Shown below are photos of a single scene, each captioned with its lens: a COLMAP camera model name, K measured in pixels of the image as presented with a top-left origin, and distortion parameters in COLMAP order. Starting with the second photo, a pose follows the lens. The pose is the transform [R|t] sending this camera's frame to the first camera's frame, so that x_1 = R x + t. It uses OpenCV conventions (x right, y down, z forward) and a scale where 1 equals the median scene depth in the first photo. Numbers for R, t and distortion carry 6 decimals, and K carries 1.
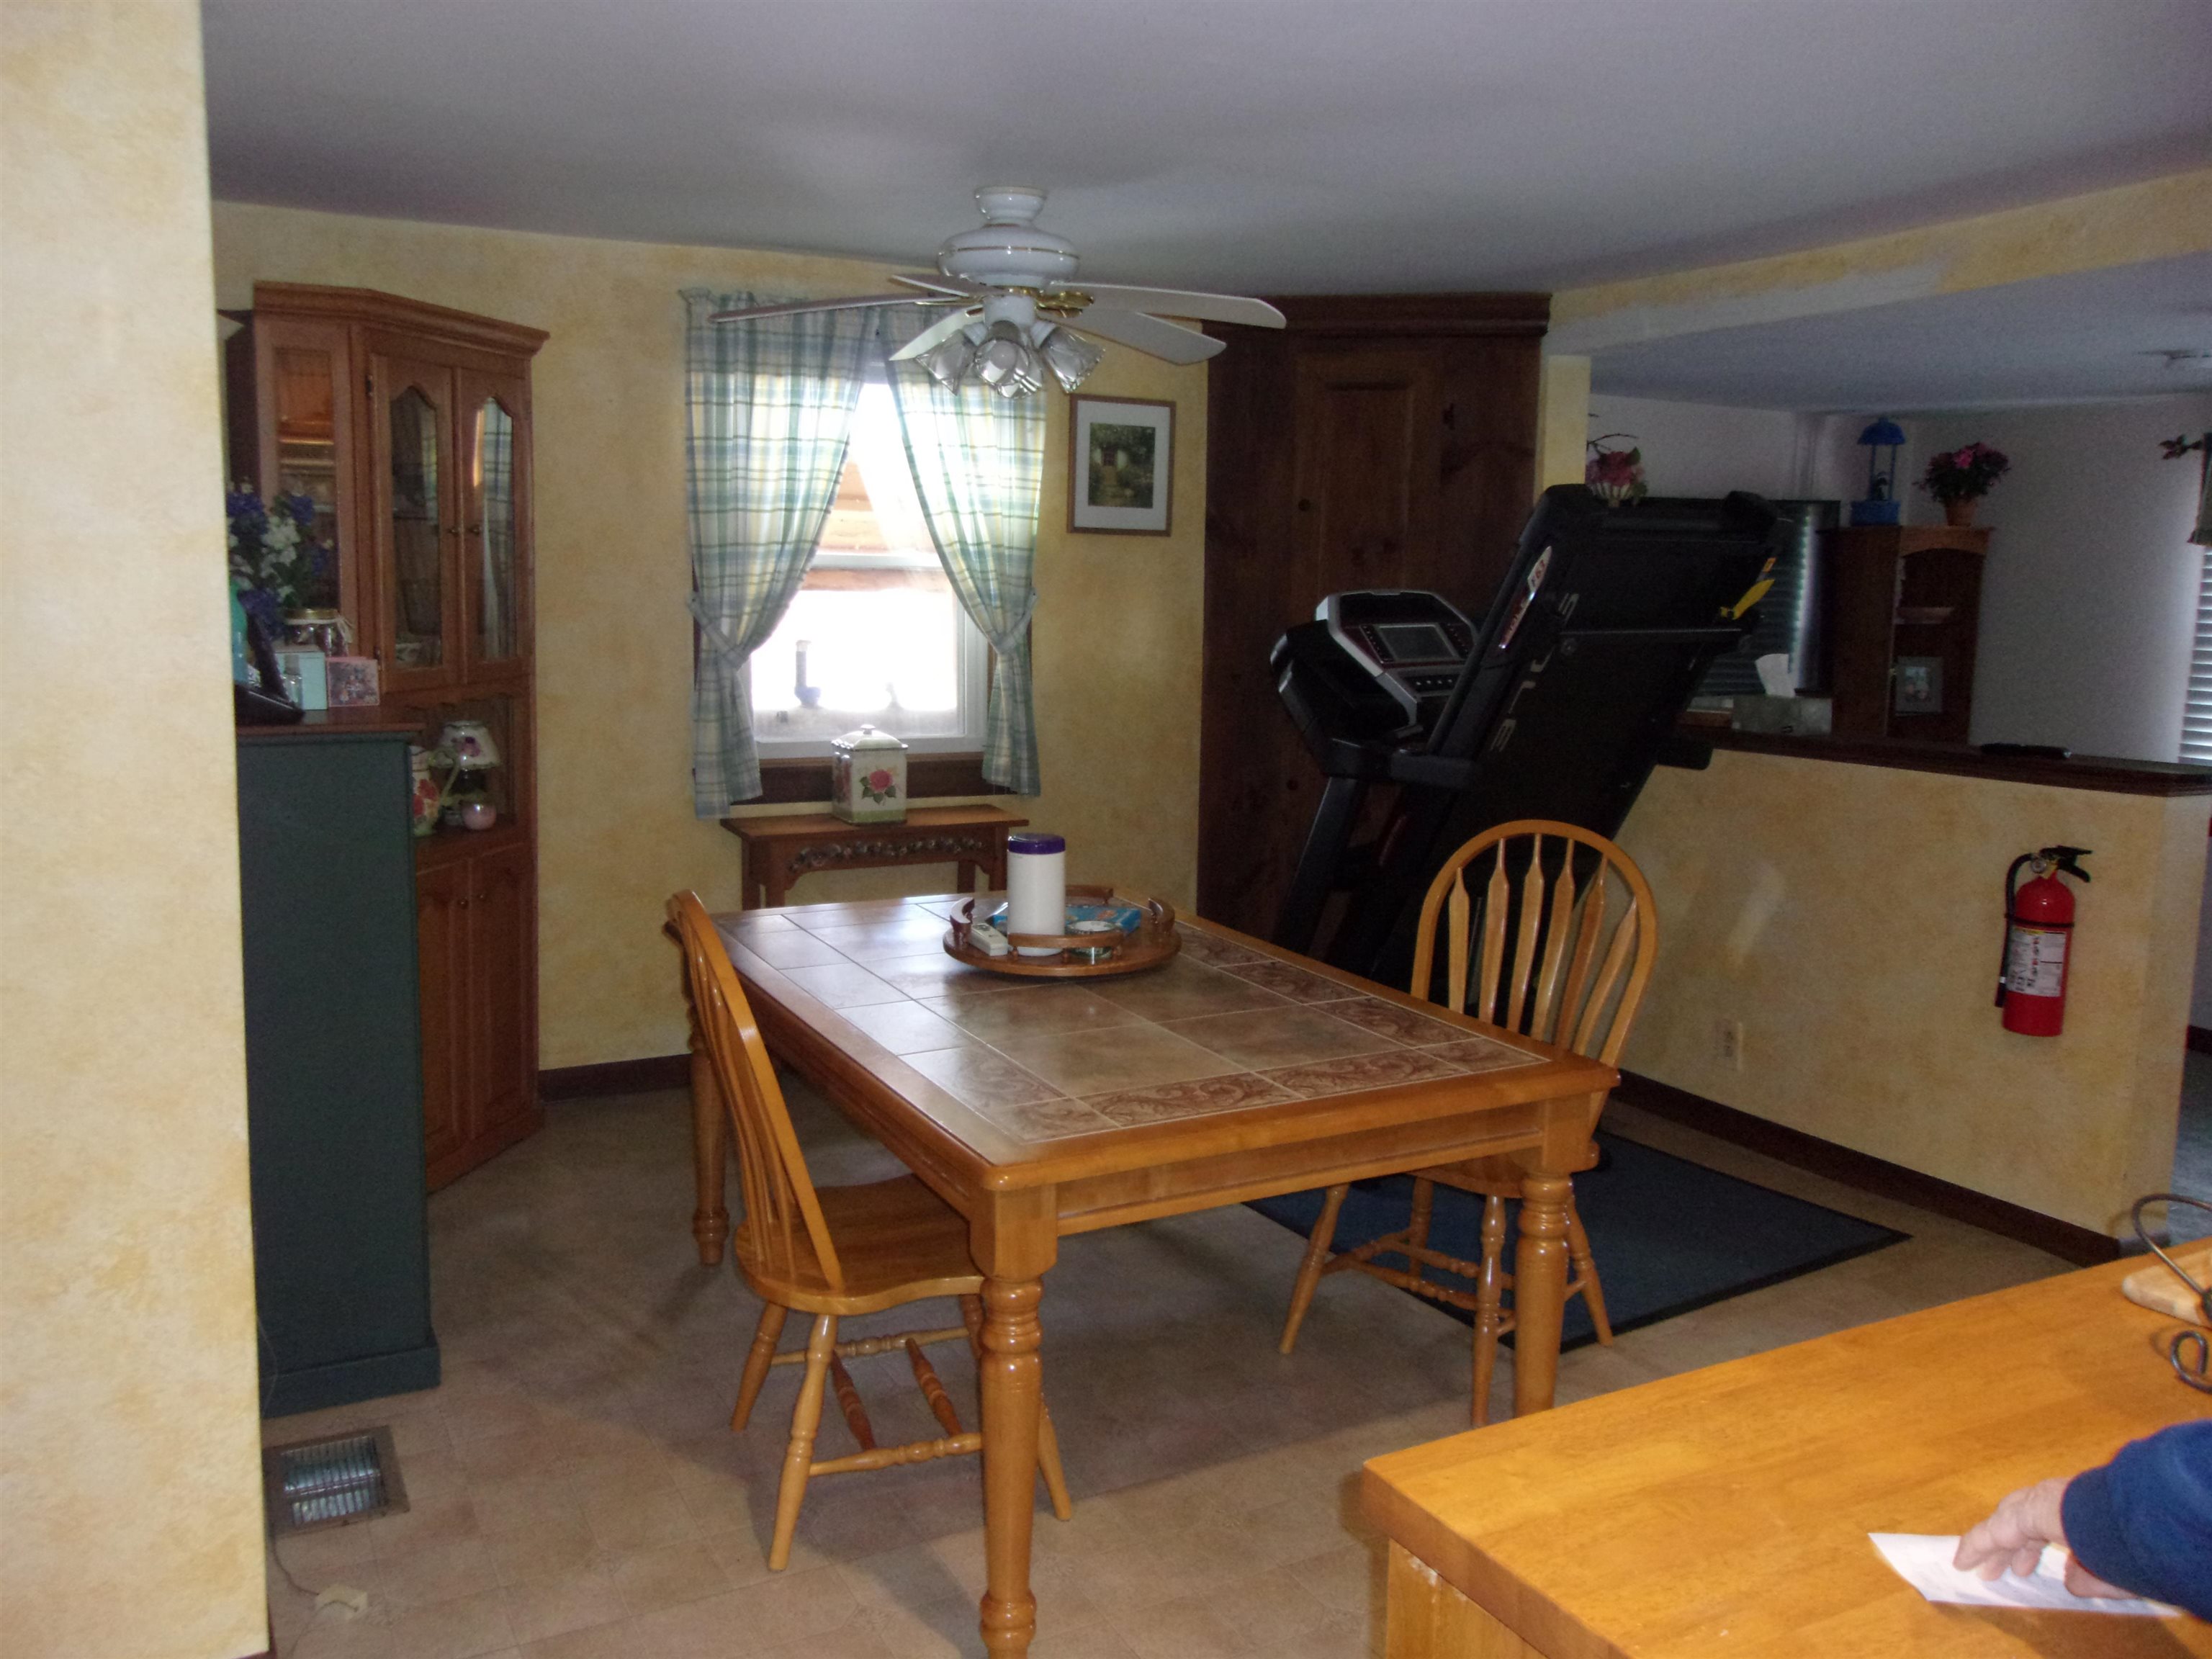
lens RADIAL K [[1720.9, 0, 1109.2], [0, 1720.9, 826.7], [0, 0, 1]] dist [0.012722, 0.009944]
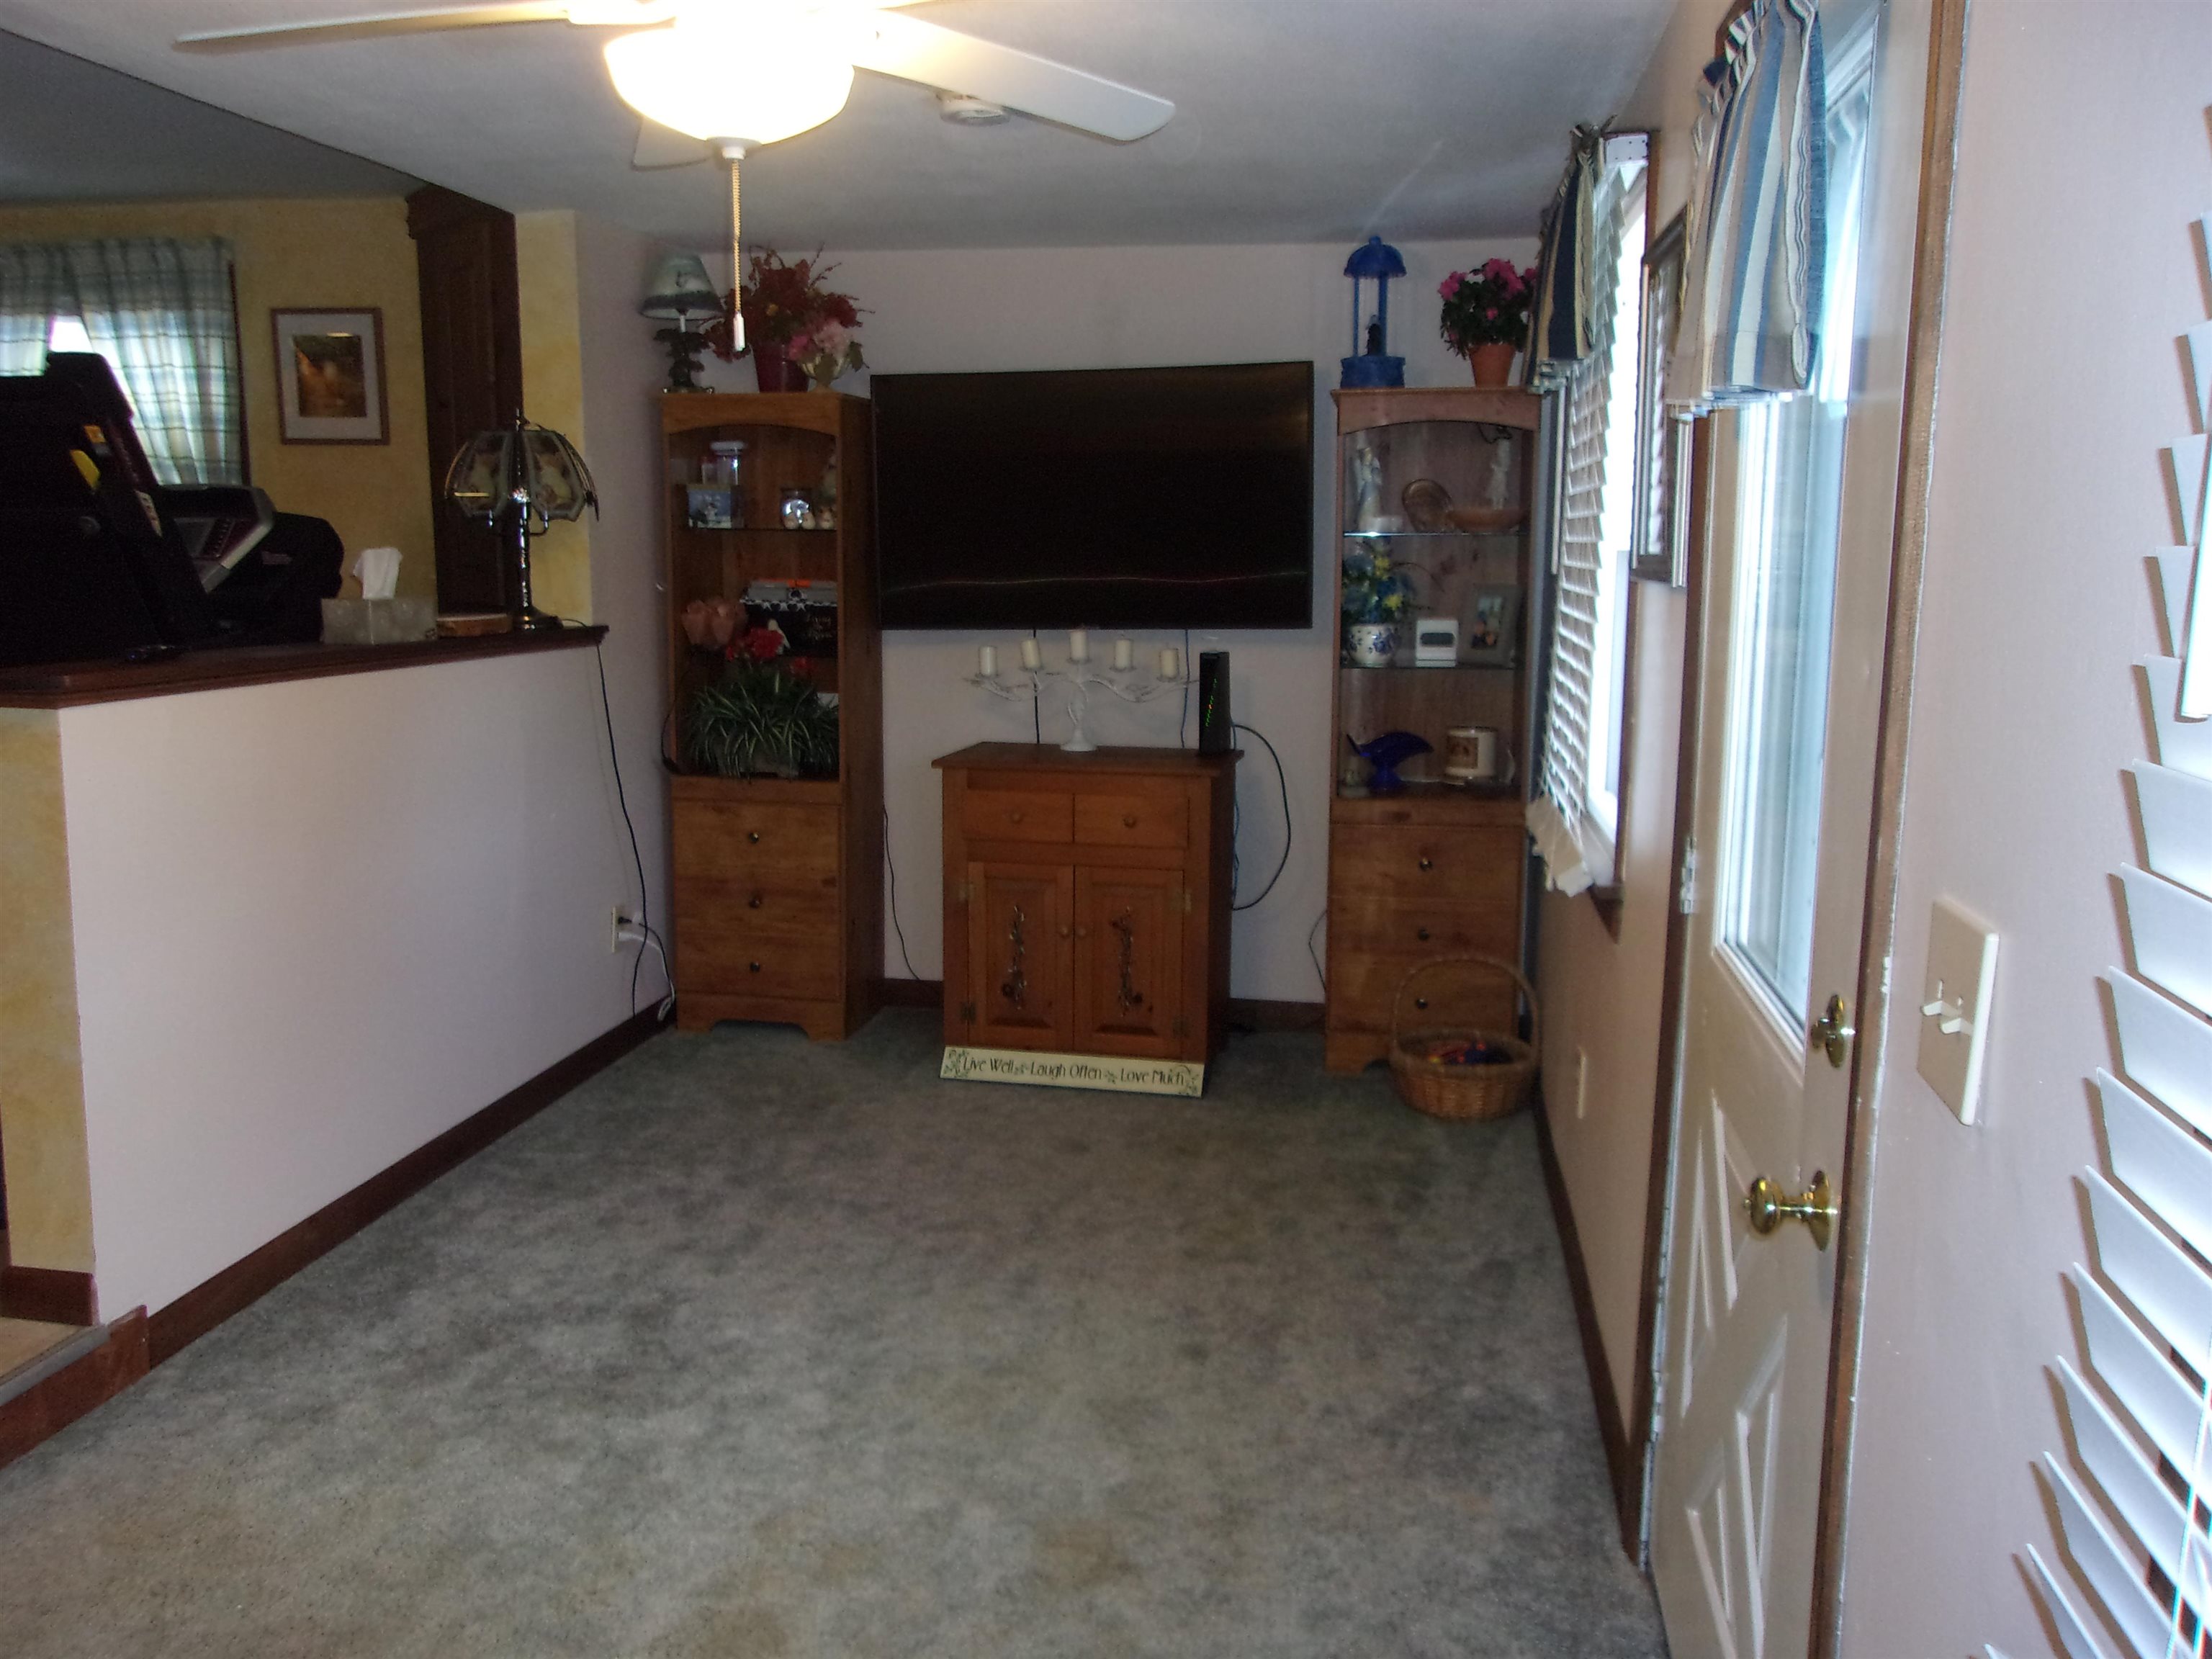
lens RADIAL K [[1720.9, 0, 1105.1], [0, 1720.9, 824.6], [0, 0, 1]] dist [0.012722, 0.009944]
pose [[0.786408, 0.088972, -0.611267, 1.016879], [-0.076661, 0.995980, 0.046343, -0.028987], [0.612932, 0.010416, 0.790067, 0.481184]]
